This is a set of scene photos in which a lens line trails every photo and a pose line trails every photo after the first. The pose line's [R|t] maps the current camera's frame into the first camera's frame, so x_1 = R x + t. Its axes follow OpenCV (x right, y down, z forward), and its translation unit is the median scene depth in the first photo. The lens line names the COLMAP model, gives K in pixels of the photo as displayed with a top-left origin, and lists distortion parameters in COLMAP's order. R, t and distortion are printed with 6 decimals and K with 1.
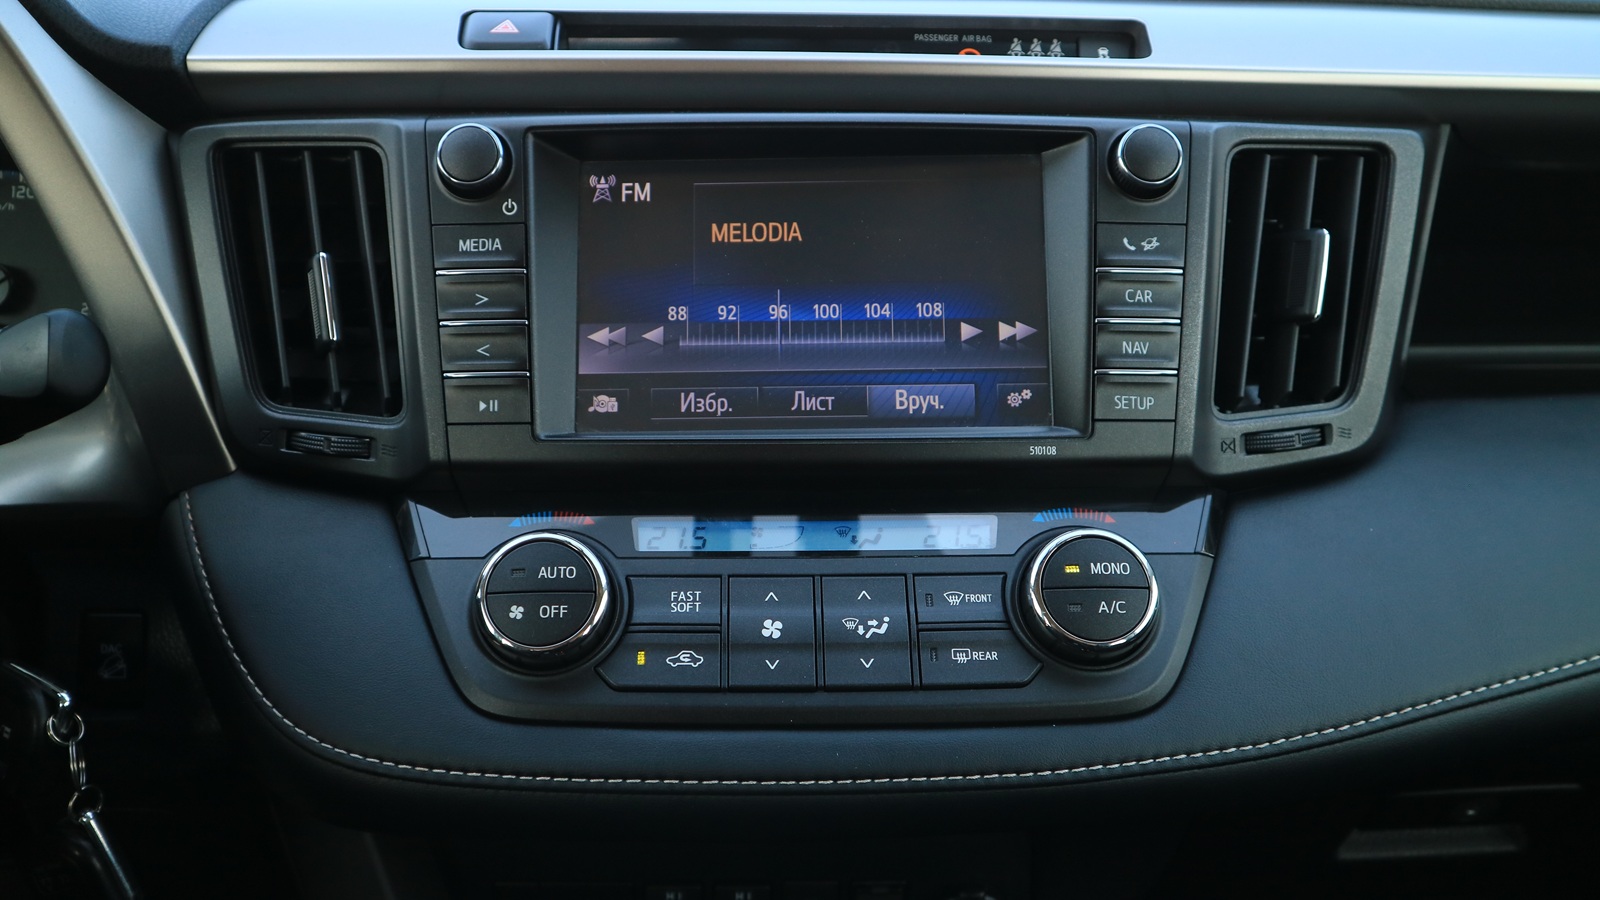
lens RADIAL K [[1564.2, 0, 804.1], [0, 1564.2, 427.3], [0, 0, 1]] dist [-0.013786, 0.011889]
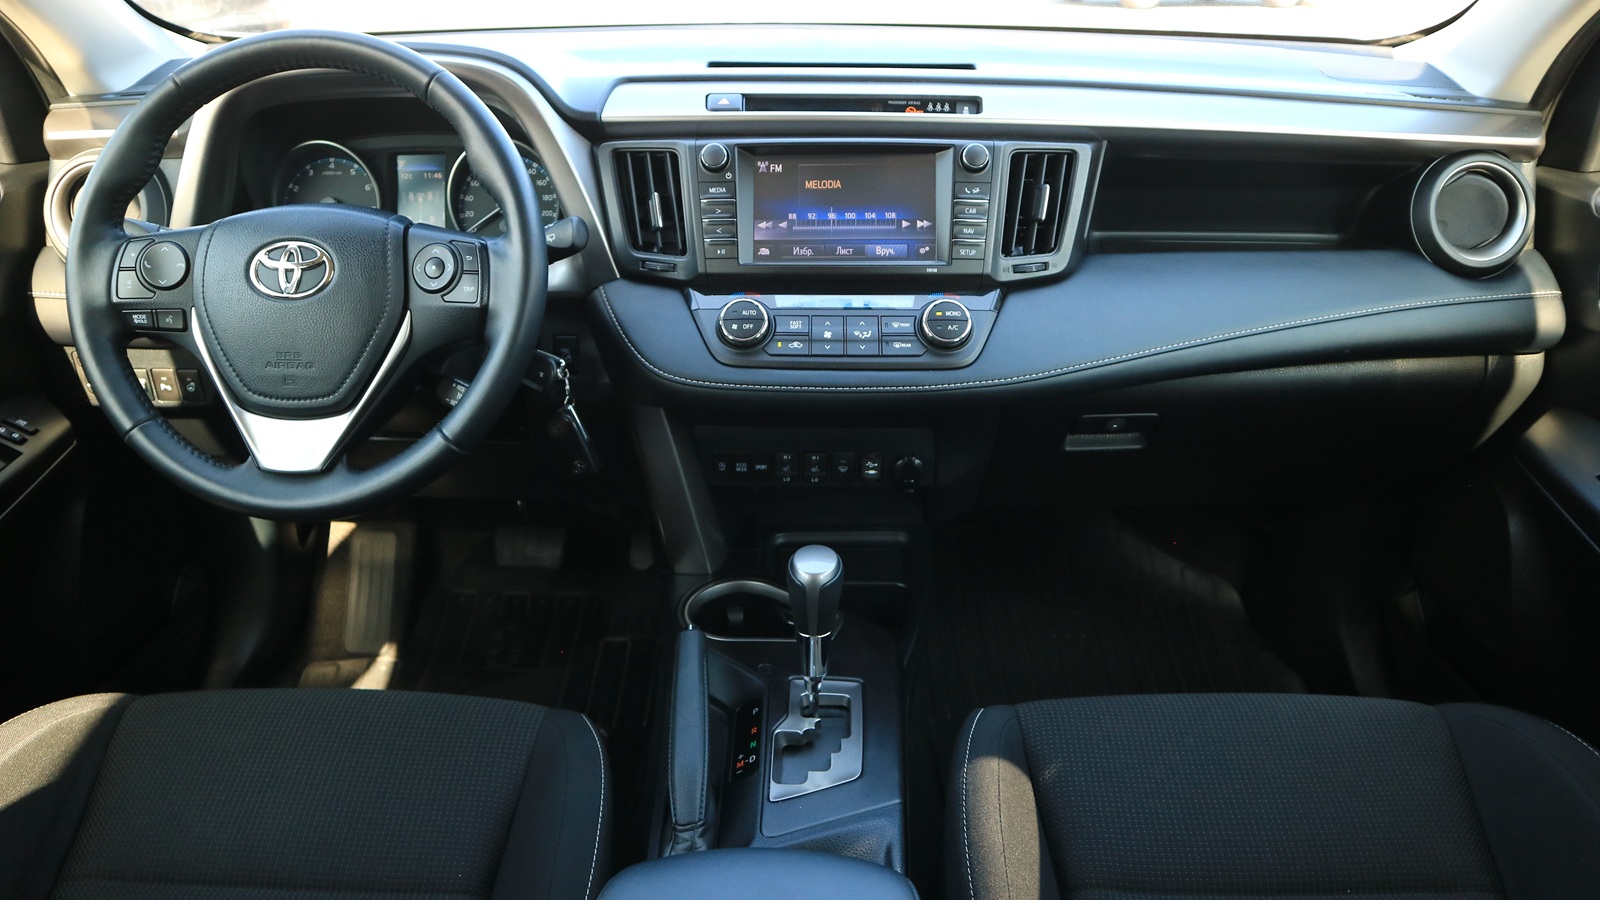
lens RADIAL K [[1175.8, 0, 802.5], [0, 1175.8, 443.3], [0, 0, 1]] dist [-0.146303, 0.126740]
pose [[0.998689, 0.012682, -0.049595, 0.036265], [-0.005958, 0.991039, 0.133441, 0.040766], [0.050843, -0.132971, 0.989815, -0.961328]]
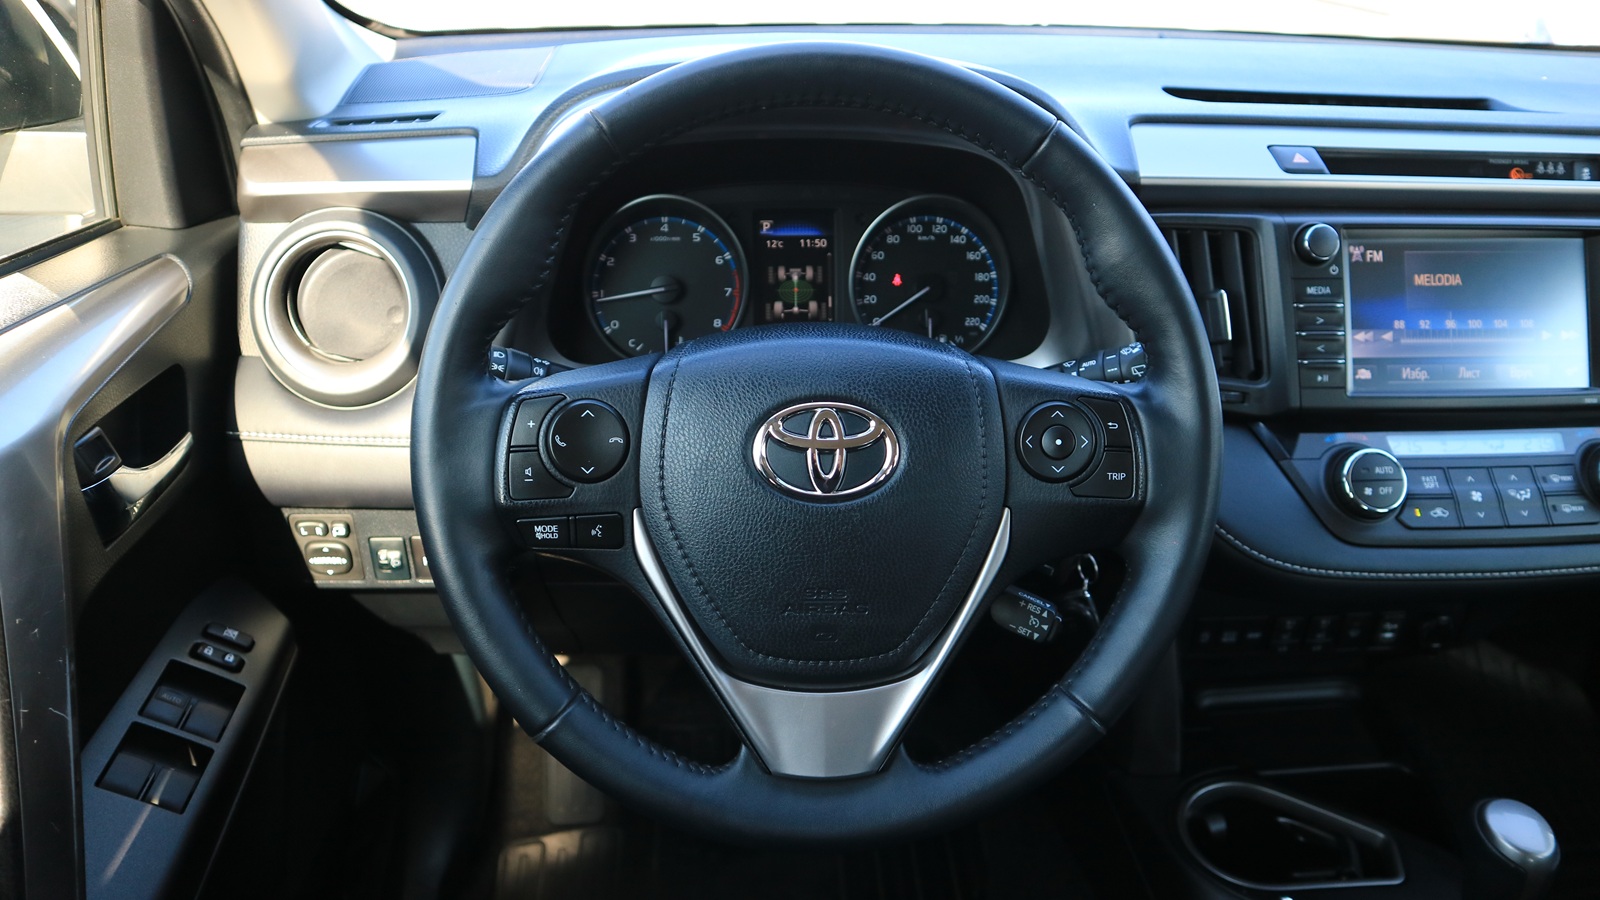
lens RADIAL K [[1126.2, 0, 805.6], [0, 1126.2, 443.5], [0, 0, 1]] dist [-0.104599, 0.068479]
pose [[0.999127, -0.006466, 0.041279, -0.846105], [-0.000387, 0.986478, 0.163890, -0.147924], [-0.041781, -0.163763, 0.985615, -0.279236]]
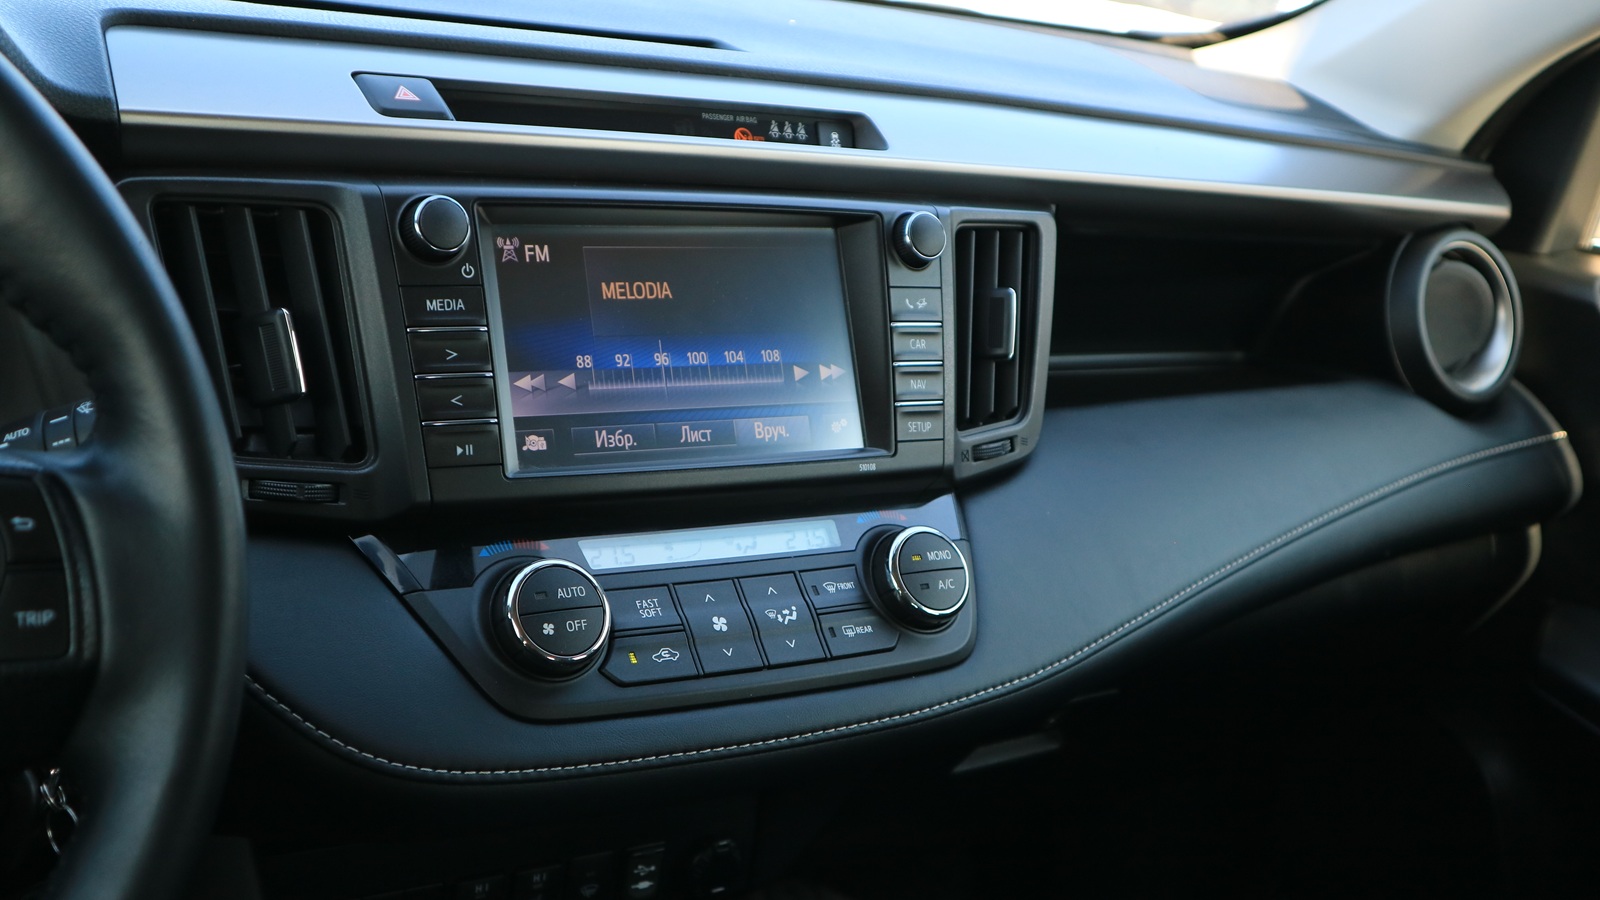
lens RADIAL K [[1872.6, 0, 798.1], [0, 1872.6, 438.3], [0, 0, 1]] dist [0.045640, 0.026946]
pose [[0.840373, -0.037165, 0.540732, -0.702659], [0.019373, 0.999069, 0.038559, -0.067148], [-0.541662, -0.021928, 0.840311, -0.248451]]
